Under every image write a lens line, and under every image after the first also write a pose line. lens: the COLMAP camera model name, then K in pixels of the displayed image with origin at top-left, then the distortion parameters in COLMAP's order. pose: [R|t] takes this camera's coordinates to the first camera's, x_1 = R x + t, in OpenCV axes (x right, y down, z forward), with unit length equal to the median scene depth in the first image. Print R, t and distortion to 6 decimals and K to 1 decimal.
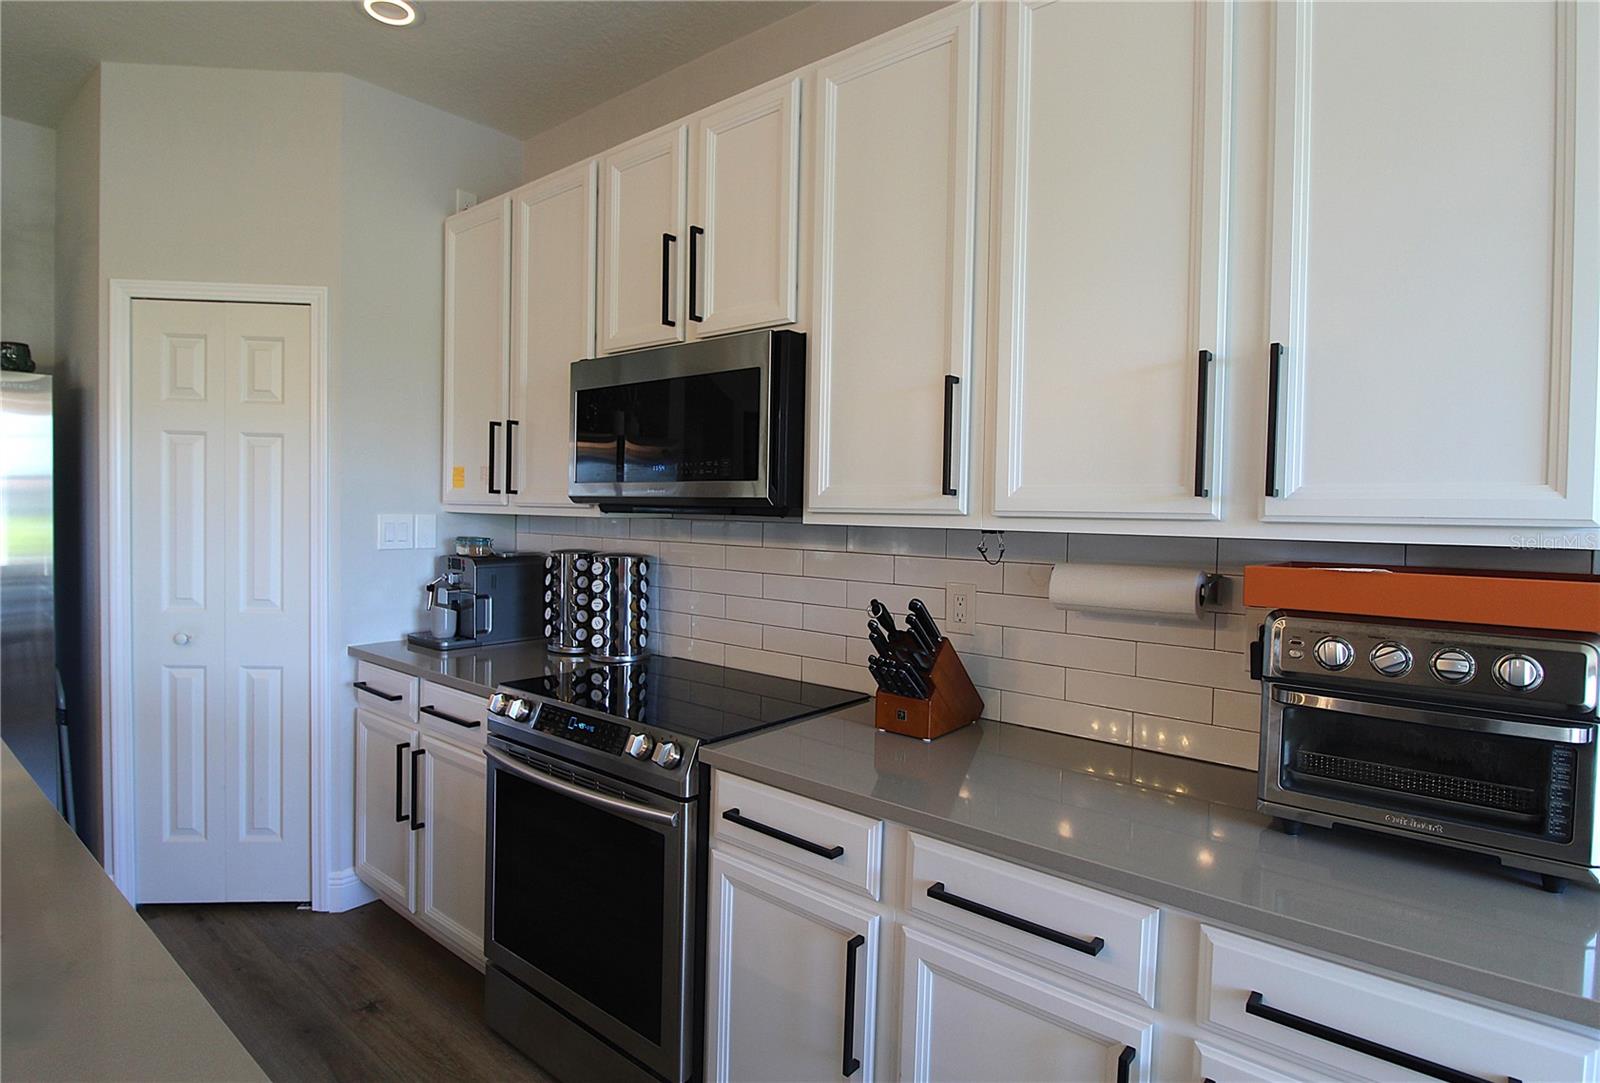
lens RADIAL K [[797.8, 0, 794.6], [0, 797.8, 541.4], [0, 0, 1]] dist [-0.010927, -0.003909]
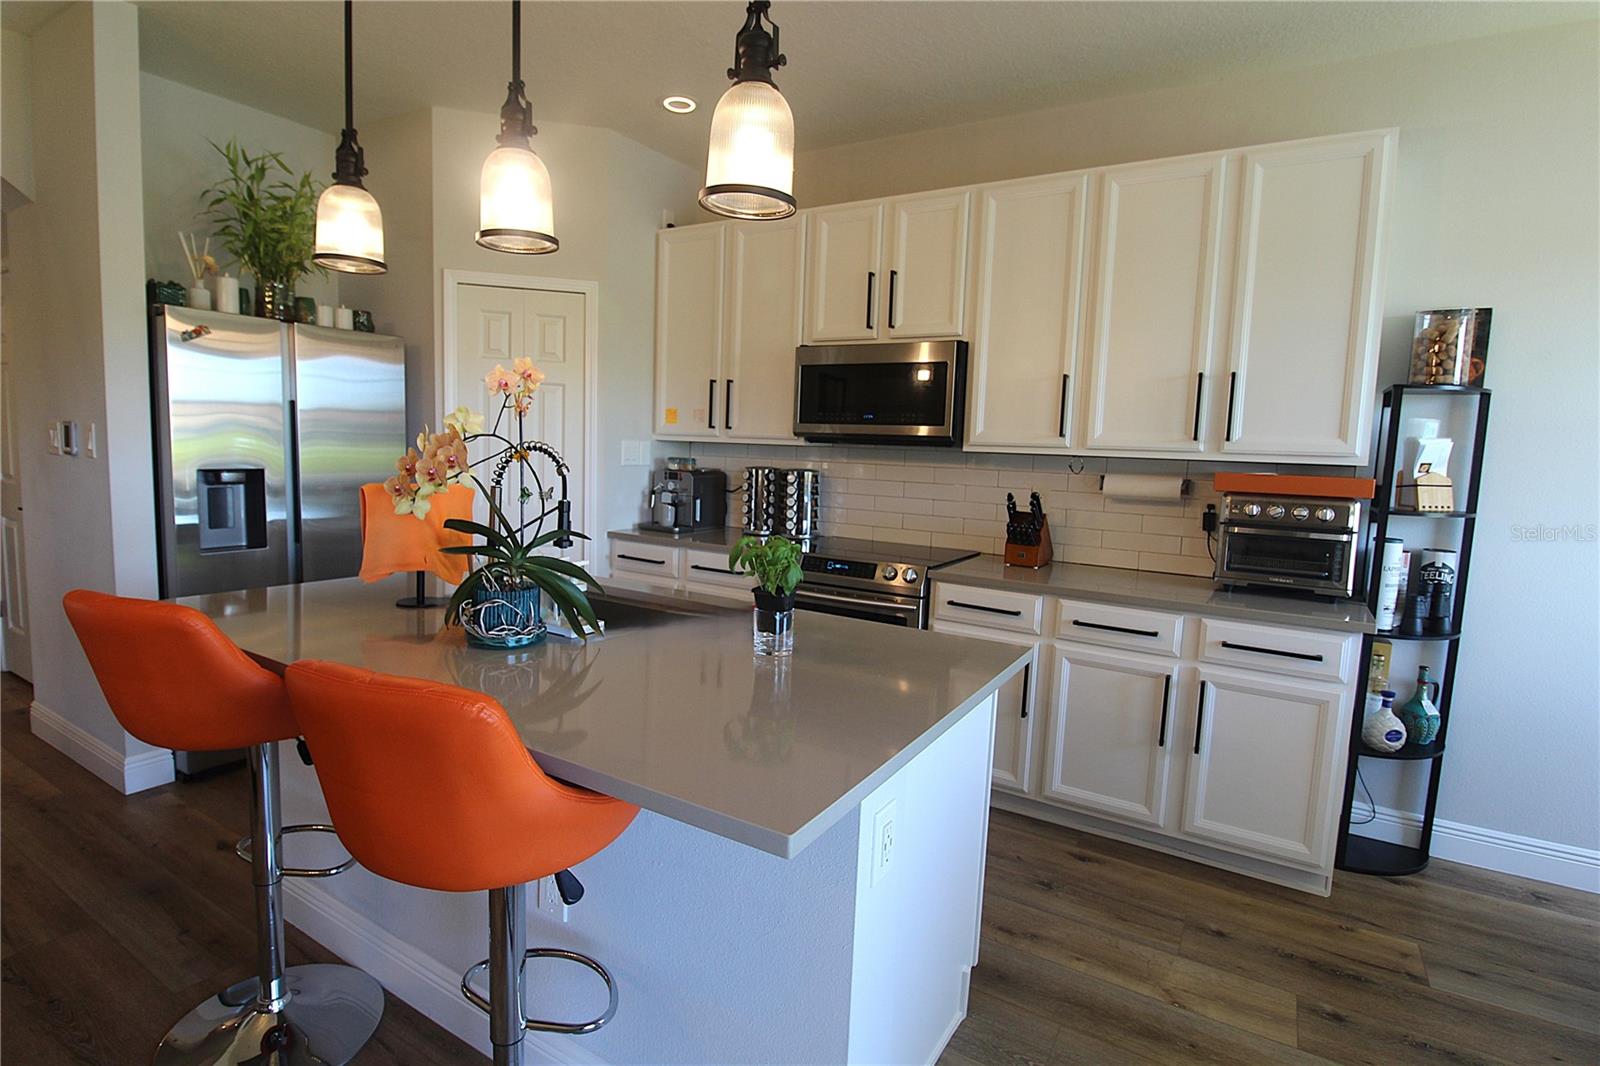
lens RADIAL K [[752.9, 0, 803.7], [0, 752.9, 526.7], [0, 0, 1]] dist [-0.004239, 0.001010]
pose [[0.988489, -0.001909, 0.151282, -0.679335], [-0.009473, 0.997177, 0.074483, 0.027954], [-0.150997, -0.075058, 0.985681, -0.695368]]
